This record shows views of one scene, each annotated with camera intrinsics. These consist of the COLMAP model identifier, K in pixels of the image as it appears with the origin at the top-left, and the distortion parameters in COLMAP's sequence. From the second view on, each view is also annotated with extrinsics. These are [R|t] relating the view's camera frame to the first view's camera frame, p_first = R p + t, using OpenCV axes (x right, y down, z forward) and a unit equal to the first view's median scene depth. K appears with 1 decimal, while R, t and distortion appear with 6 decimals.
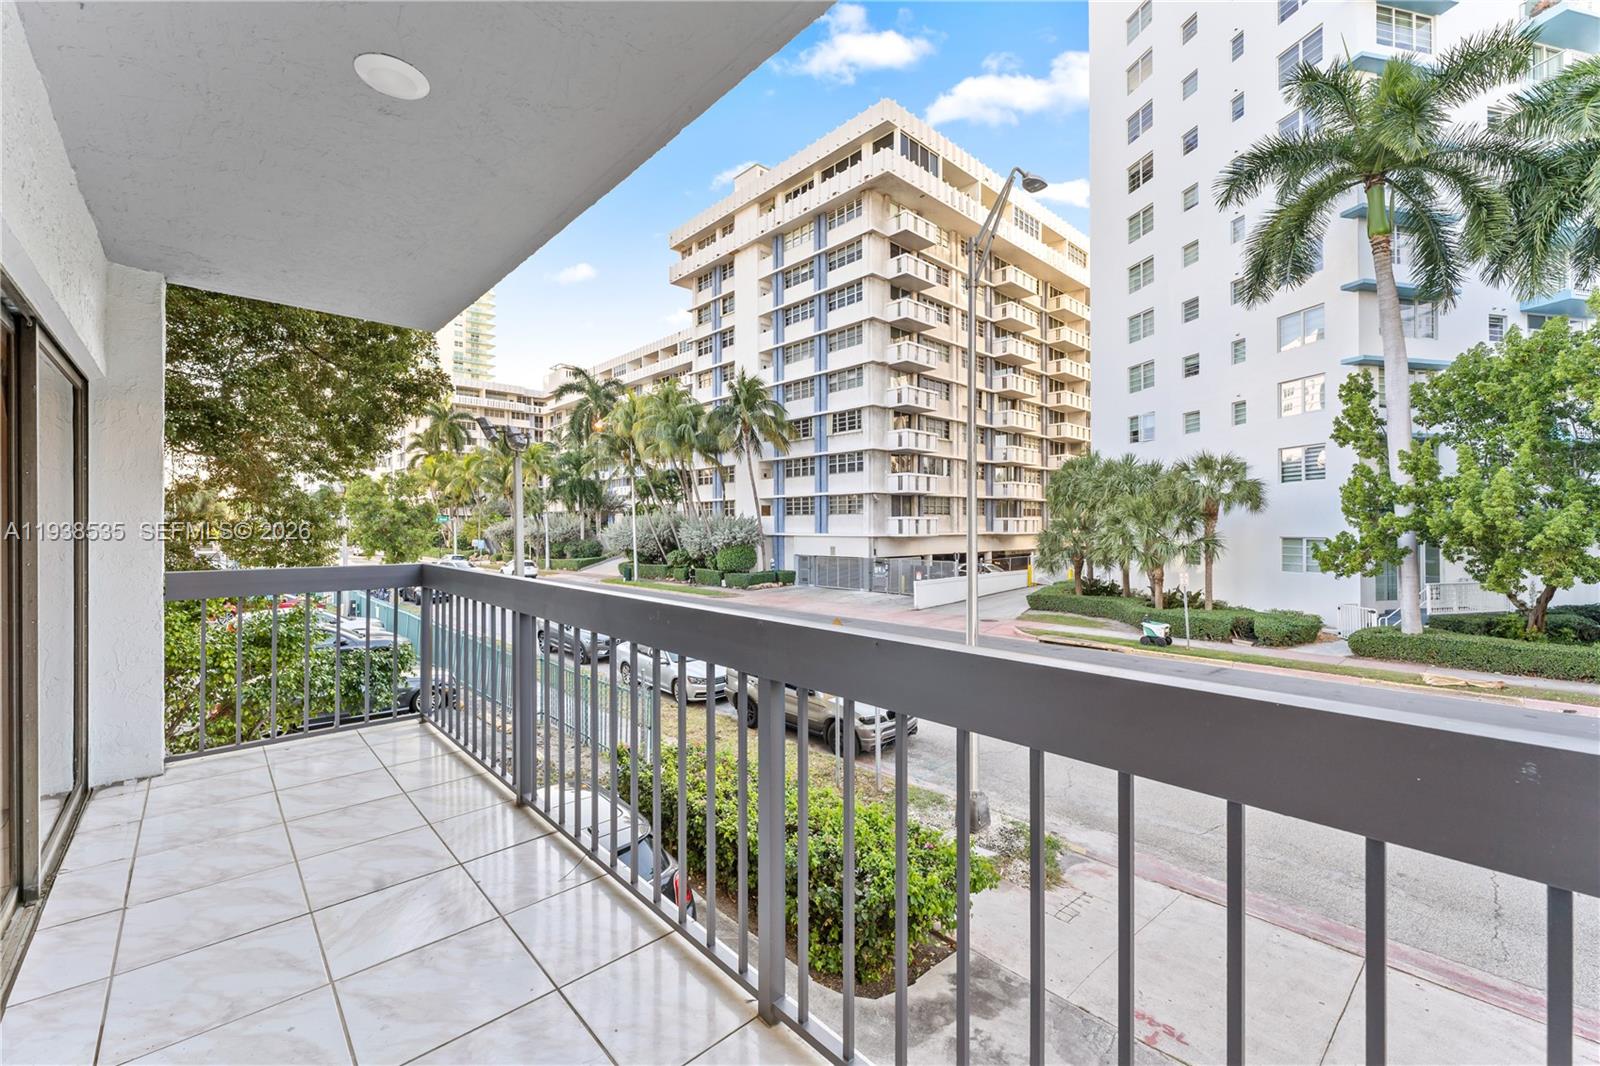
lens RADIAL K [[647.8, 0, 800.5], [0, 647.8, 521.9], [0, 0, 1]] dist [0.000564, -0.000101]
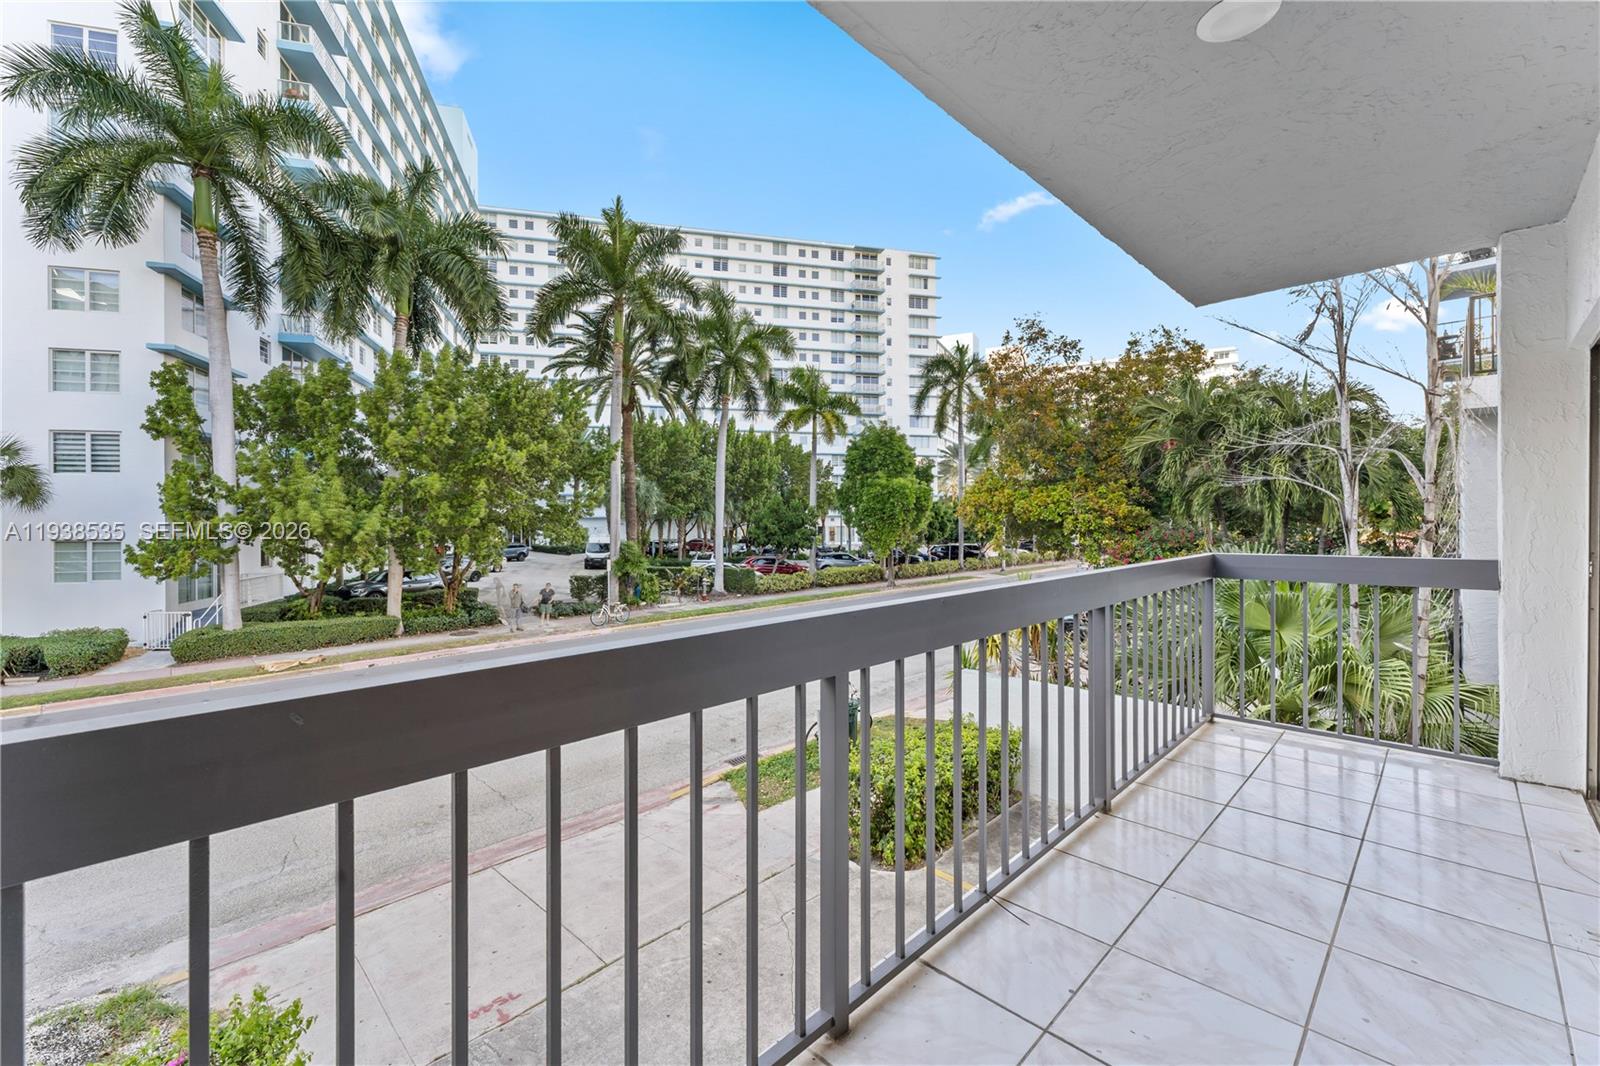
lens RADIAL K [[647.8, 0, 800.5], [0, 647.8, 521.9], [0, 0, 1]] dist [0.000564, -0.000101]
pose [[-0.025527, -0.000902, 0.999674, -0.108279], [0.002240, 0.999997, 0.000959, 0.001579], [-0.999672, 0.002264, -0.025525, 0.116680]]
